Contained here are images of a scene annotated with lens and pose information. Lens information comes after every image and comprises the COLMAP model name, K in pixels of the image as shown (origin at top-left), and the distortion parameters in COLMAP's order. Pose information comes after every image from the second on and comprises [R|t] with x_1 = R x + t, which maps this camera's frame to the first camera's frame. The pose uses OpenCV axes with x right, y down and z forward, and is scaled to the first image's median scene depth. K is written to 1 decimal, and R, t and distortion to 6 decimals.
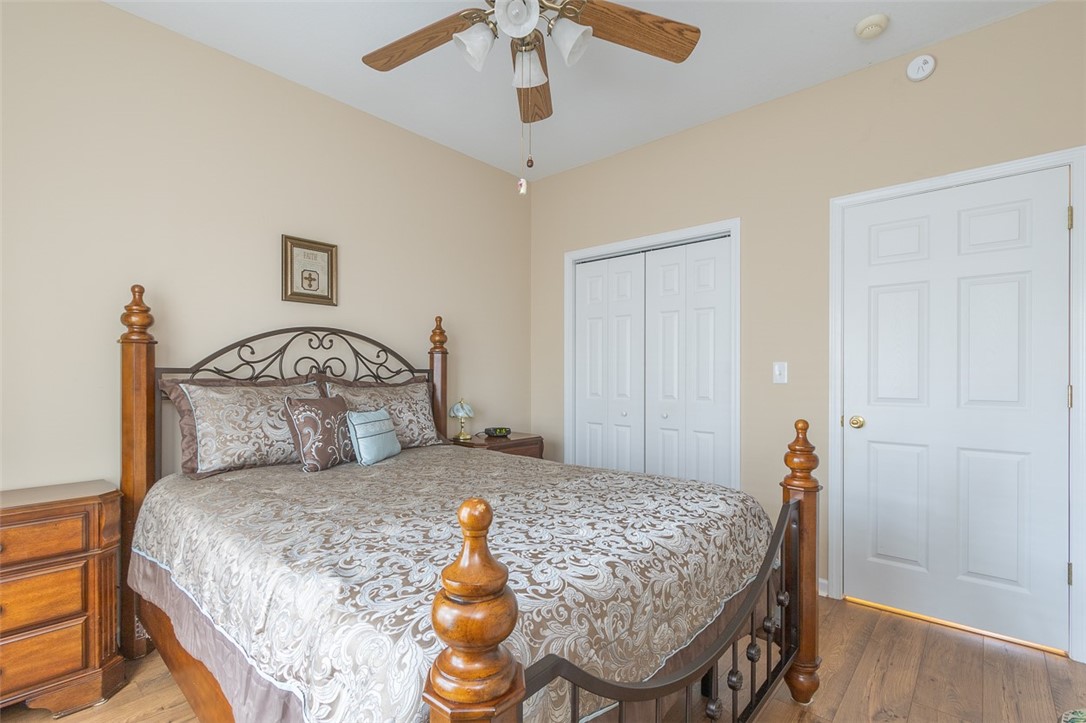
lens RADIAL K [[496.3, 0, 544.4], [0, 496.3, 370.6], [0, 0, 1]] dist [0.000035, -0.001889]
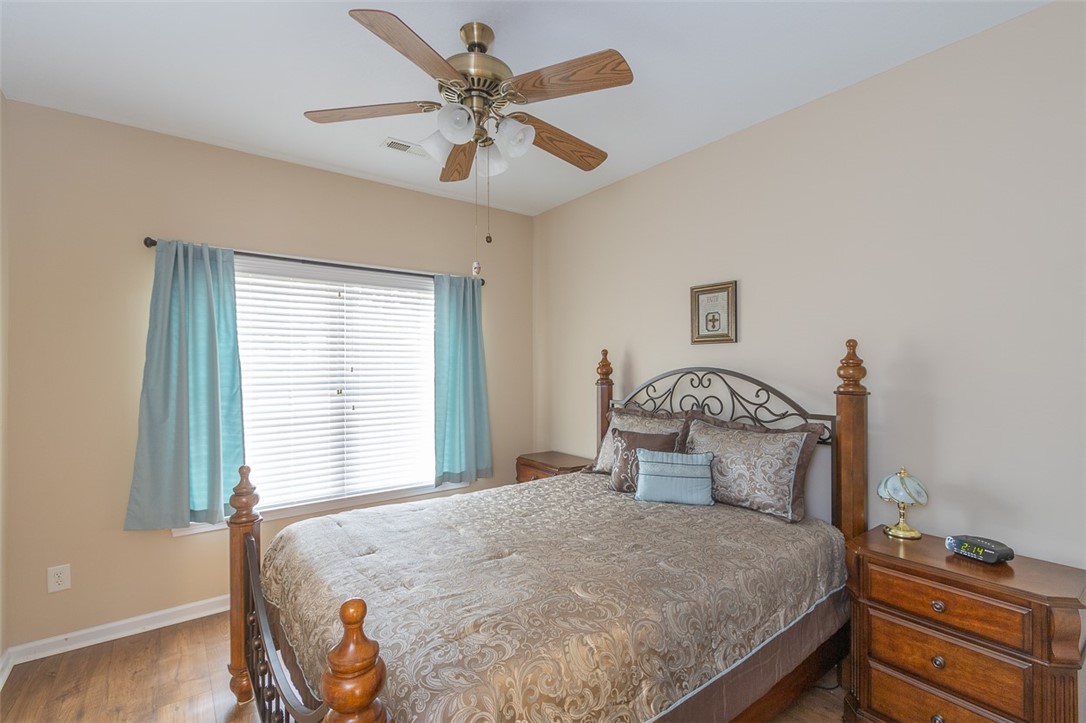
lens RADIAL K [[496.3, 0, 544.2], [0, 496.3, 359.6], [0, 0, 1]] dist [0.000035, -0.001889]
pose [[-0.181668, -0.010161, -0.983307, 0.636061], [0.007168, 0.999906, -0.011657, -0.090523], [0.983334, -0.009166, -0.181578, 0.830739]]
